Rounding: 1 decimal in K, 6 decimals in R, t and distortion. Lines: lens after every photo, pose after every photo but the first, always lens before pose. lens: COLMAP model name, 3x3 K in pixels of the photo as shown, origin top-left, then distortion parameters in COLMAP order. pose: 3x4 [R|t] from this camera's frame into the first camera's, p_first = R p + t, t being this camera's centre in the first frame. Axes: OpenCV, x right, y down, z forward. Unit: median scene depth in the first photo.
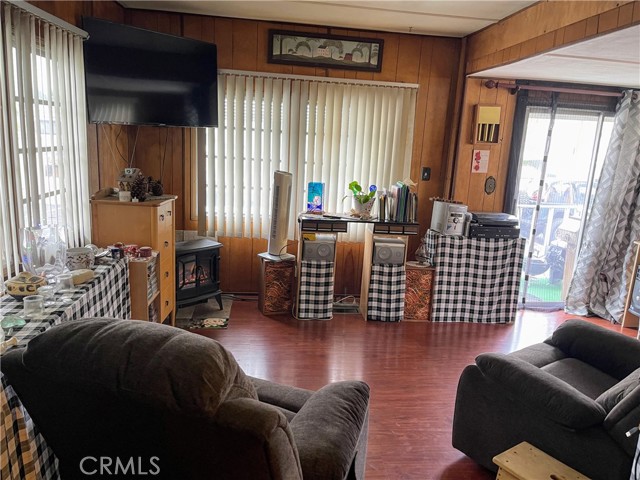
lens RADIAL K [[483.8, 0, 322.8], [0, 483.8, 241.8], [0, 0, 1]] dist [0.041745, -0.004546]
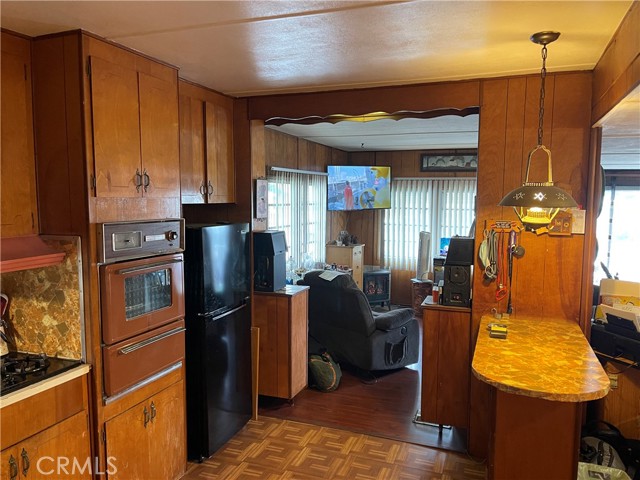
lens RADIAL K [[483.8, 0, 320.0], [0, 483.8, 240.9], [0, 0, 1]] dist [0.041745, -0.004546]
pose [[0.890396, -0.008232, -0.455112, 0.367857], [-0.055186, 0.990509, -0.125885, 0.126573], [0.451828, 0.137204, 0.881491, -0.698431]]
